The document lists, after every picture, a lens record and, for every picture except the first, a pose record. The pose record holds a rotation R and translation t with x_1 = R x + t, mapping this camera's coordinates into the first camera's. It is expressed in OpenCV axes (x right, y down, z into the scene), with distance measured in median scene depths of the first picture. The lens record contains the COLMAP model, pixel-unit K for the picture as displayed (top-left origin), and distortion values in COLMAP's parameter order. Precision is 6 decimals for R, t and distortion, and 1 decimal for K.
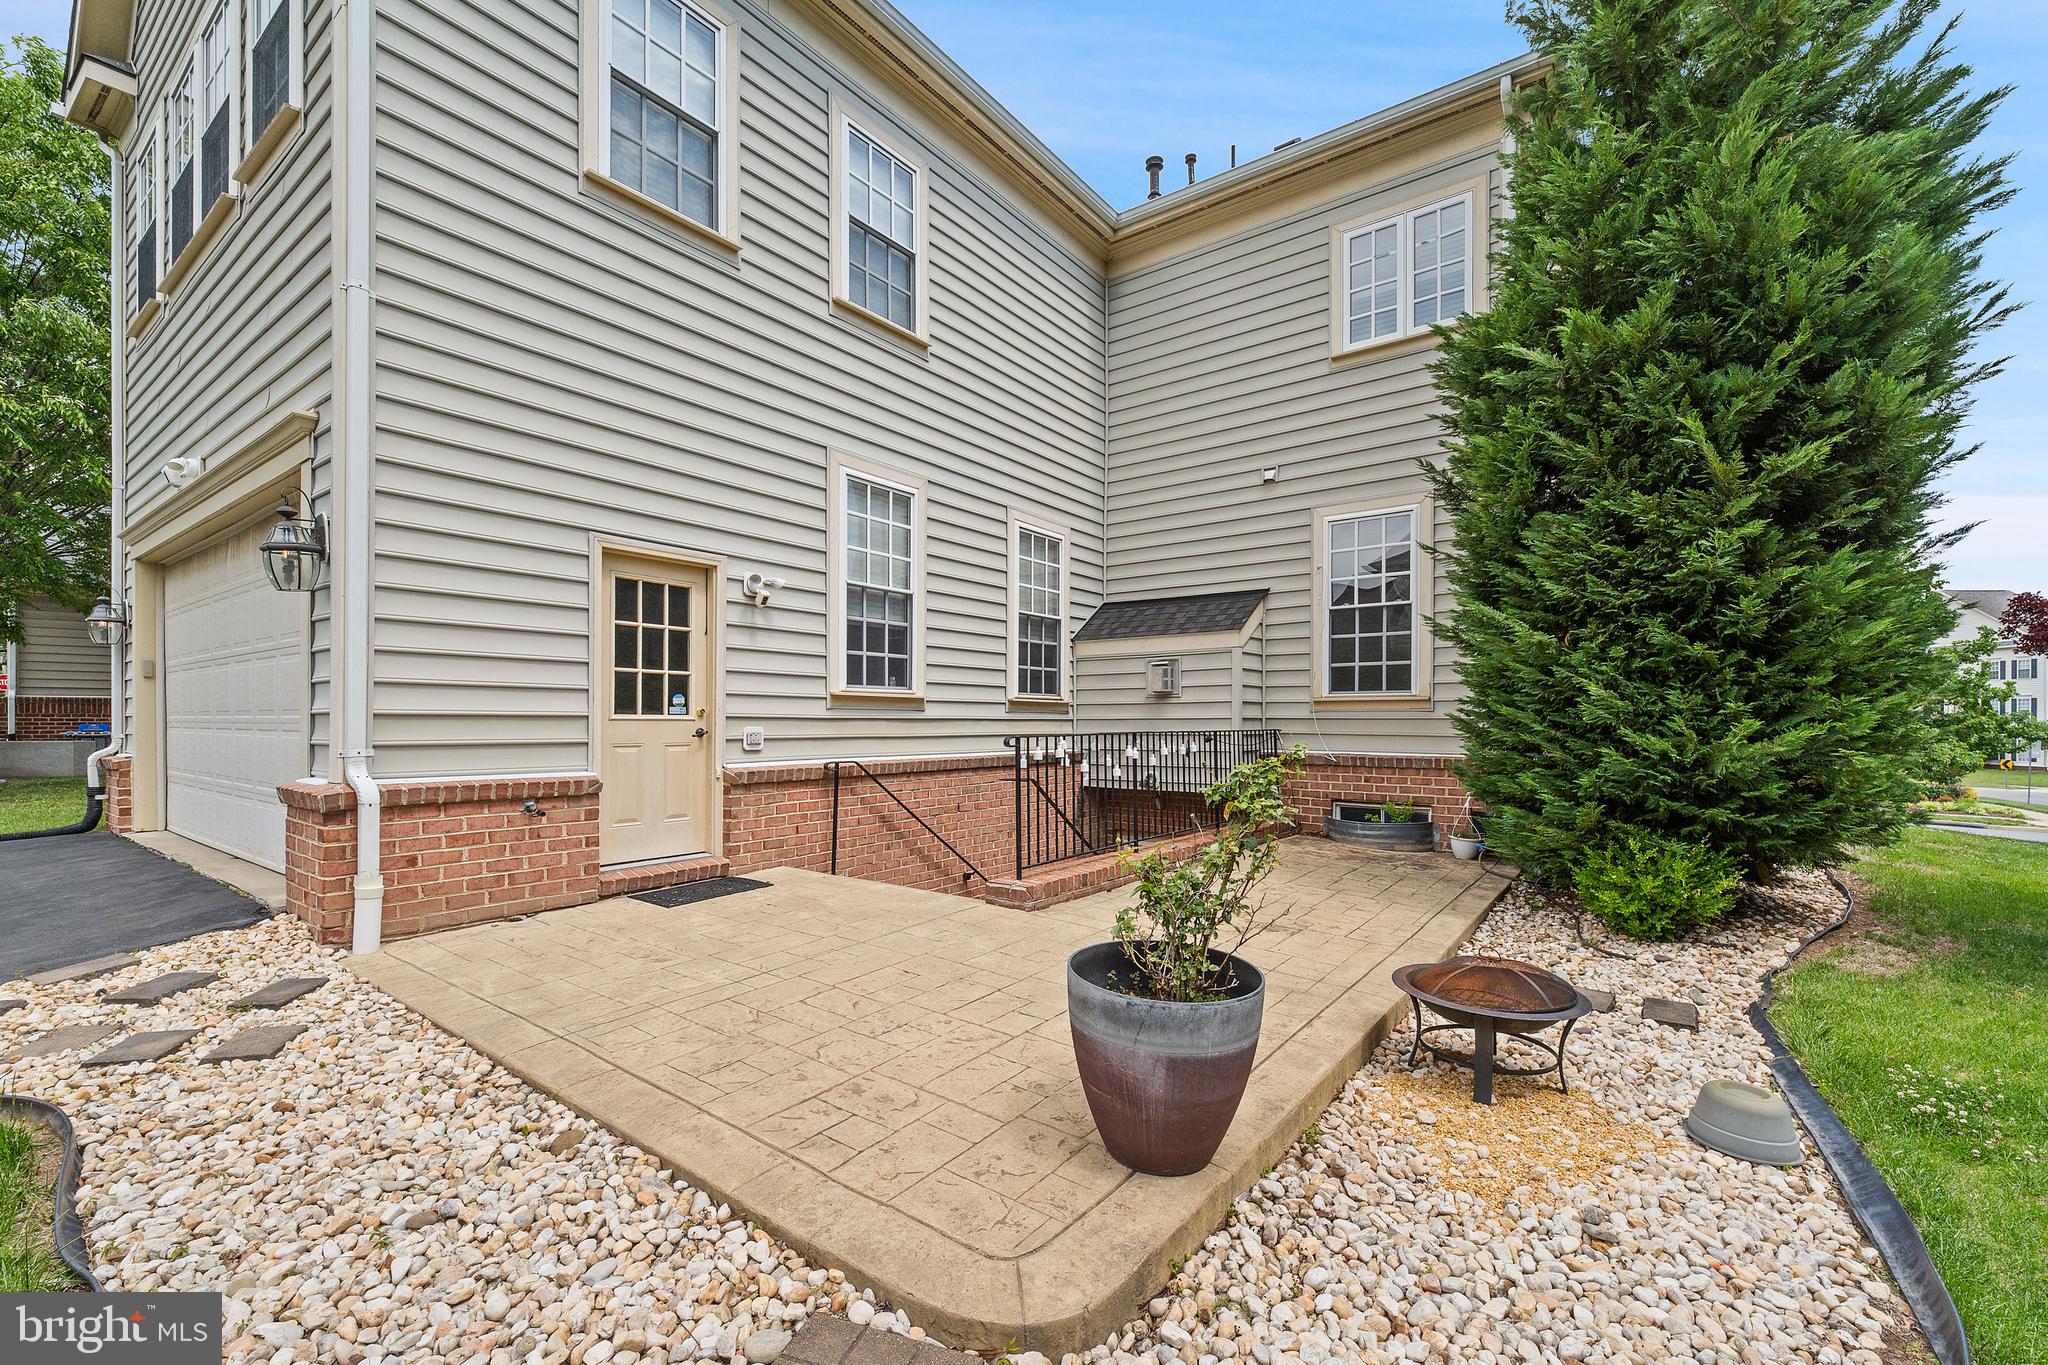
lens RADIAL K [[847.2, 0, 1026.6], [0, 847.2, 694.8], [0, 0, 1]] dist [0.019236, -0.000114]
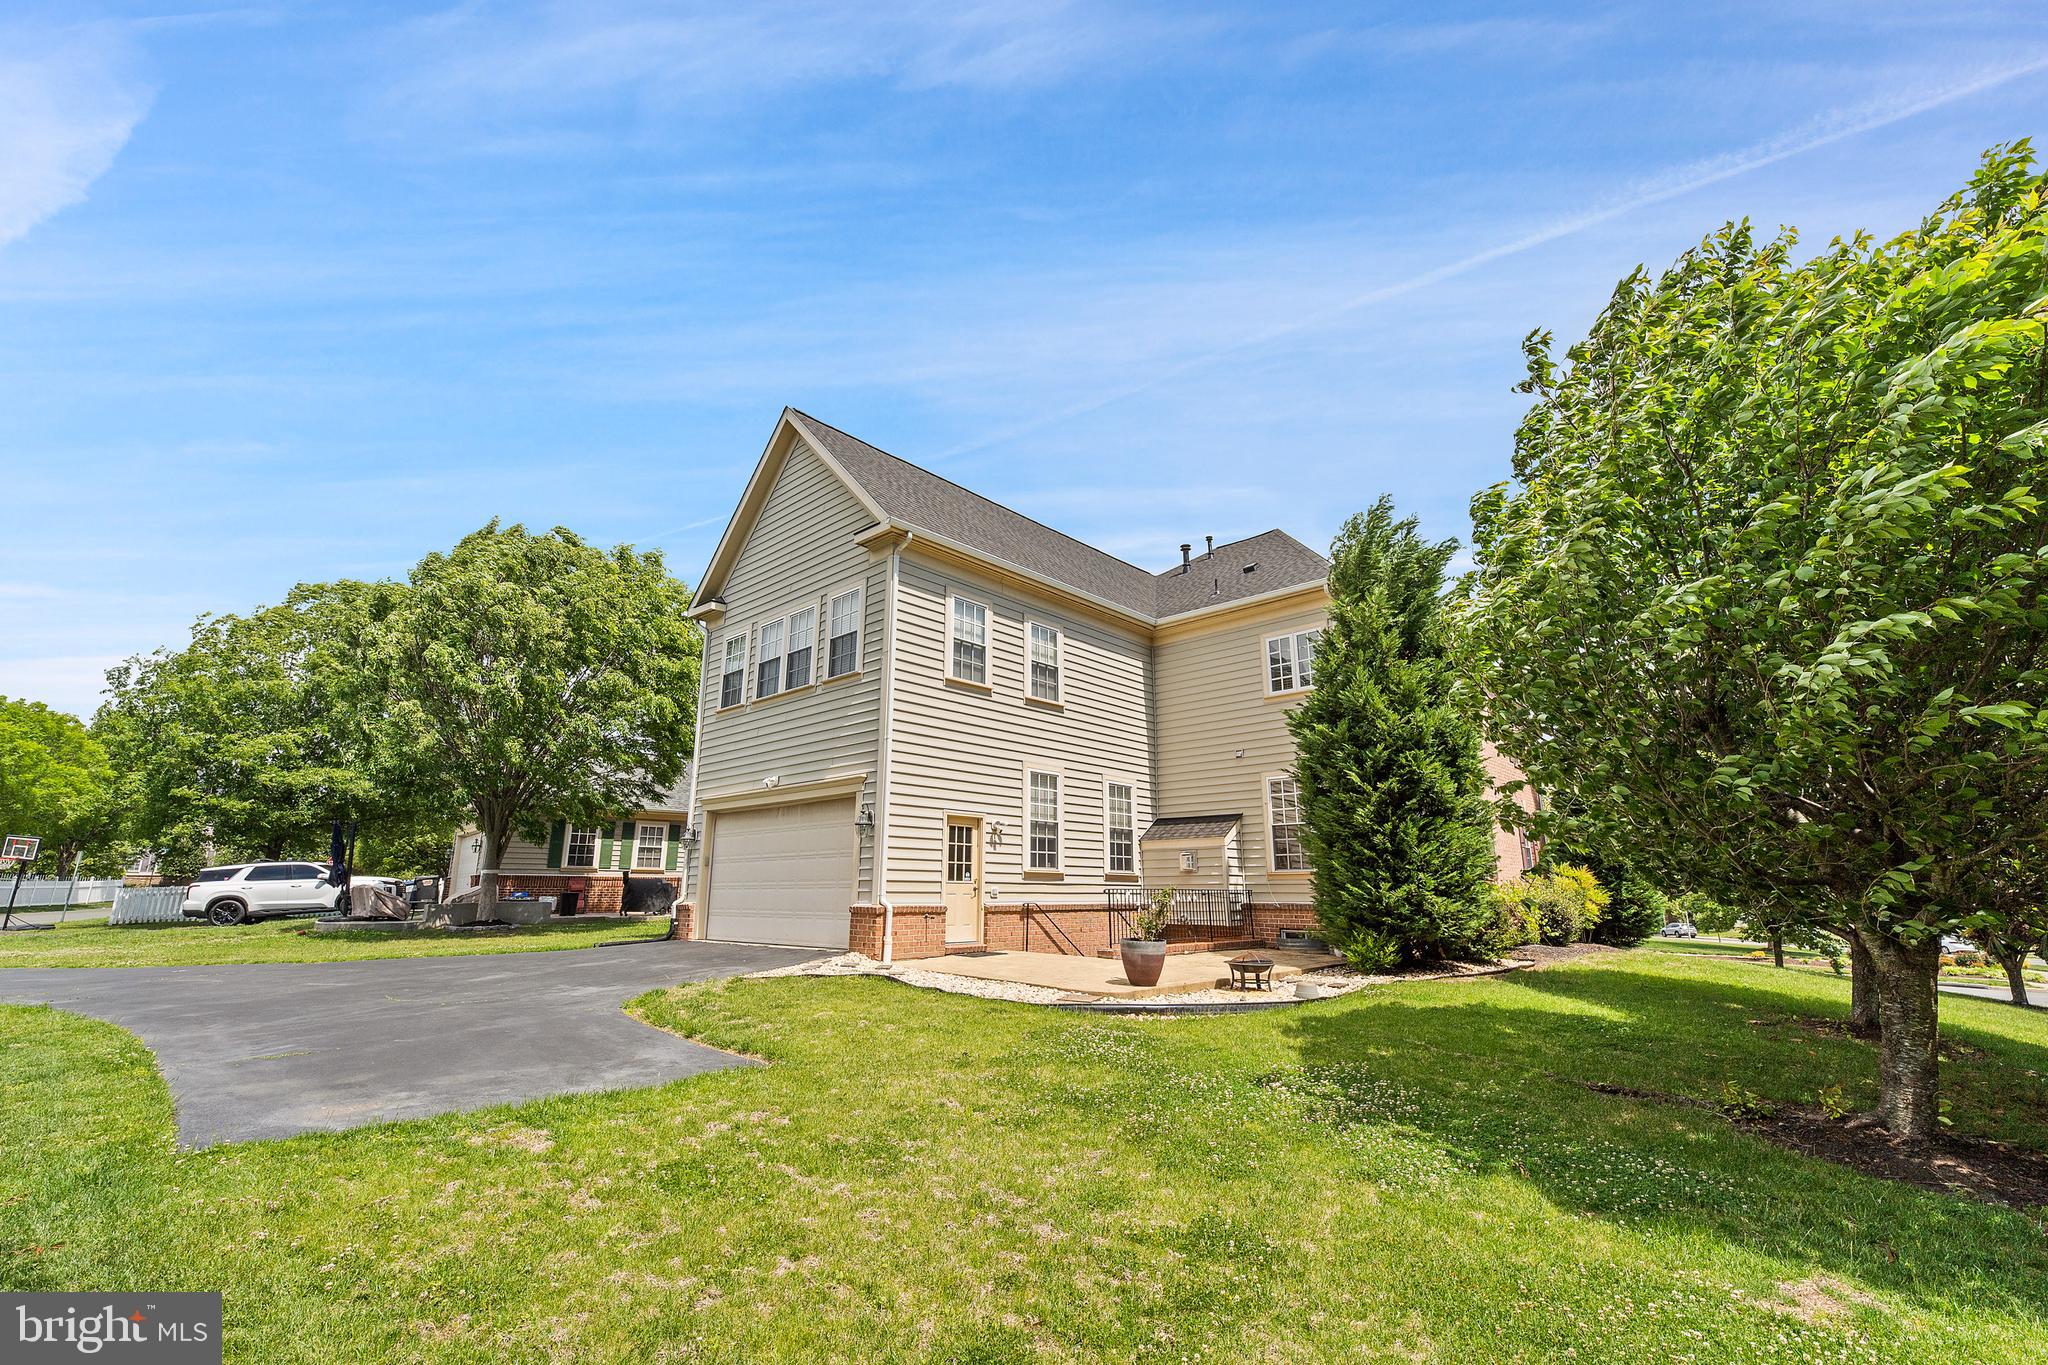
lens RADIAL K [[847.2, 0, 1020.3], [0, 847.2, 689.1], [0, 0, 1]] dist [0.019236, -0.000114]
pose [[0.992521, -0.028754, -0.118637, 0.034110], [0.003702, 0.978505, -0.206191, -0.010833], [0.122016, 0.204210, 0.971293, -1.229223]]
